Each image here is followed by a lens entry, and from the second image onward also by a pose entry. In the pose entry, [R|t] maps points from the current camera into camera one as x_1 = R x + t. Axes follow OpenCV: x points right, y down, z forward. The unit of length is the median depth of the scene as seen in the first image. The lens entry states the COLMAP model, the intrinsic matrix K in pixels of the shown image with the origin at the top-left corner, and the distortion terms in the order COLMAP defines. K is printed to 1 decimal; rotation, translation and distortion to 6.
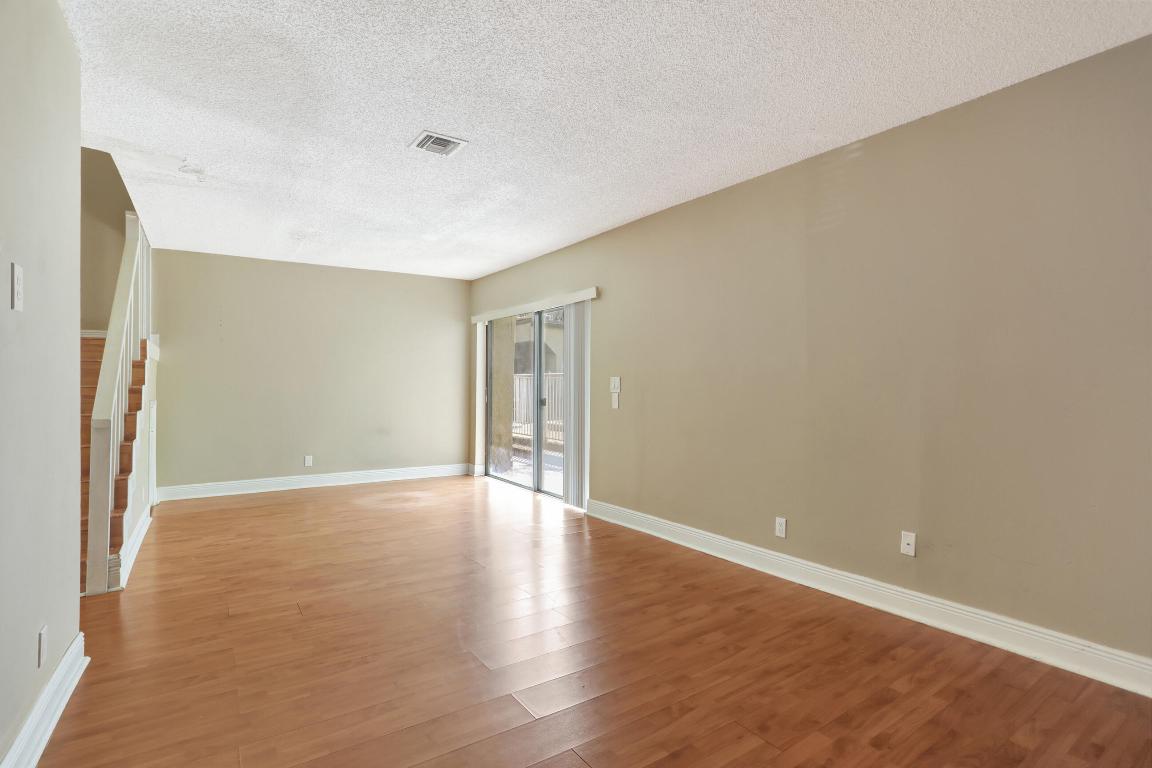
lens RADIAL K [[564.1, 0, 576.0], [0, 564.1, 382.9], [0, 0, 1]] dist [-0.054401, 0.019811]
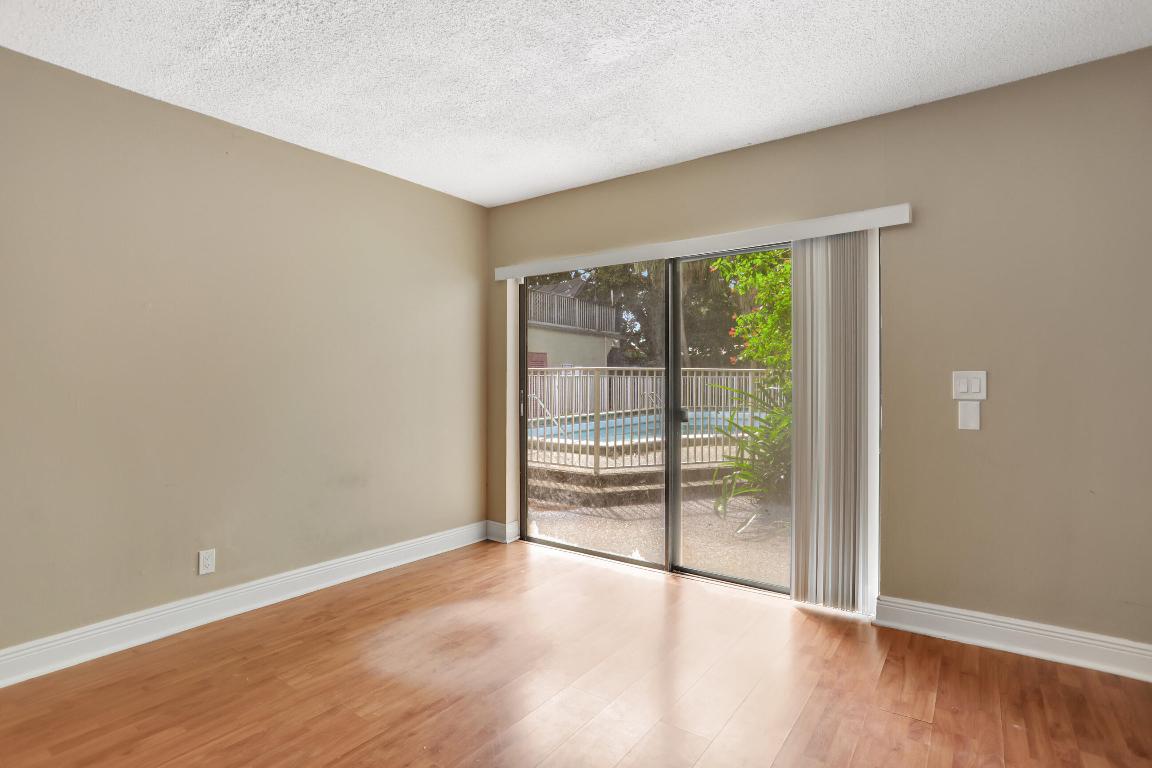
lens RADIAL K [[564.1, 0, 588.0], [0, 564.1, 383.0], [0, 0, 1]] dist [-0.054401, 0.019811]
pose [[0.932074, -0.008558, 0.362167, -0.354375], [0.006402, 0.999954, 0.007150, -0.004000], [-0.362212, -0.004346, 0.932086, 0.493229]]
